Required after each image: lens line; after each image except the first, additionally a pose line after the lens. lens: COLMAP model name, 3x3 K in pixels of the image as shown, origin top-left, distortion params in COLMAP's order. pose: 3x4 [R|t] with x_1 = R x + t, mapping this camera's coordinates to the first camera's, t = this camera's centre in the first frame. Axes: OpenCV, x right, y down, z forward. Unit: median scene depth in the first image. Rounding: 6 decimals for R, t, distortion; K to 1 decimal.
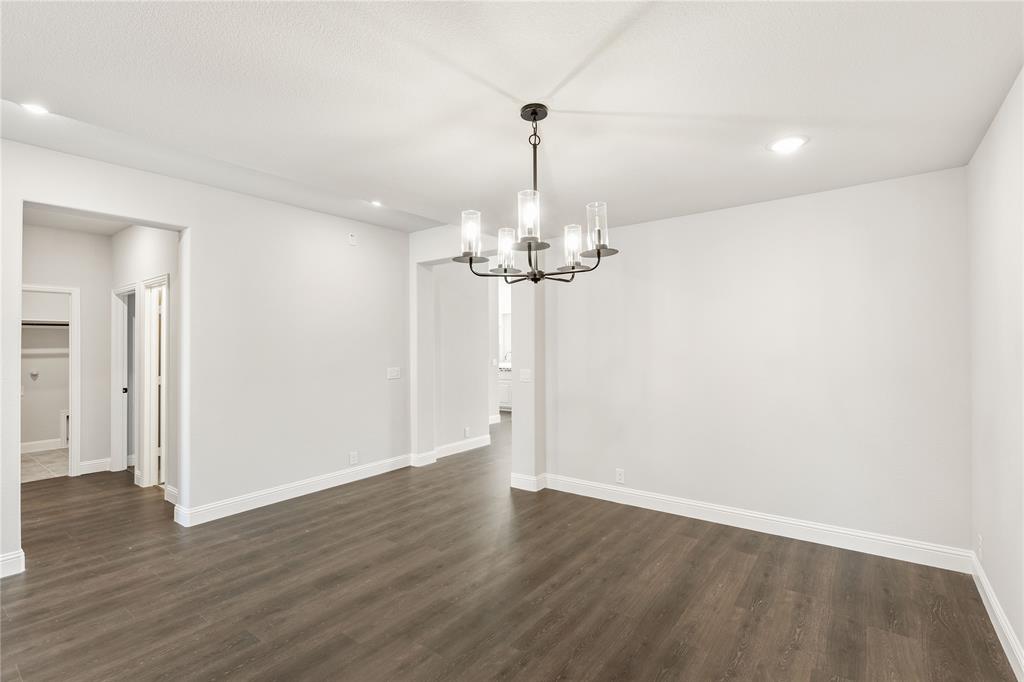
lens RADIAL K [[476.5, 0, 495.1], [0, 476.5, 348.4], [0, 0, 1]] dist [-0.000530, -0.000668]
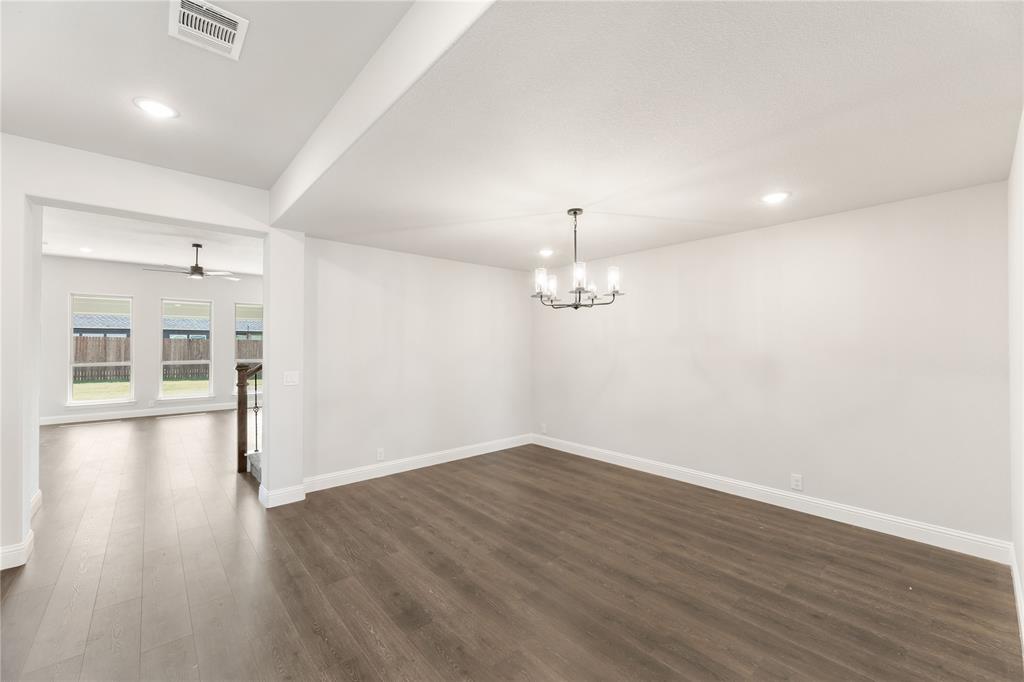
lens RADIAL K [[416.3, 0, 507.7], [0, 416.3, 337.0], [0, 0, 1]] dist [0.008324, -0.000499]
pose [[0.178536, 0.030903, 0.983448, -1.127314], [-0.001547, 0.999514, -0.031127, -0.009572], [-0.983932, 0.004036, 0.178497, 0.704740]]
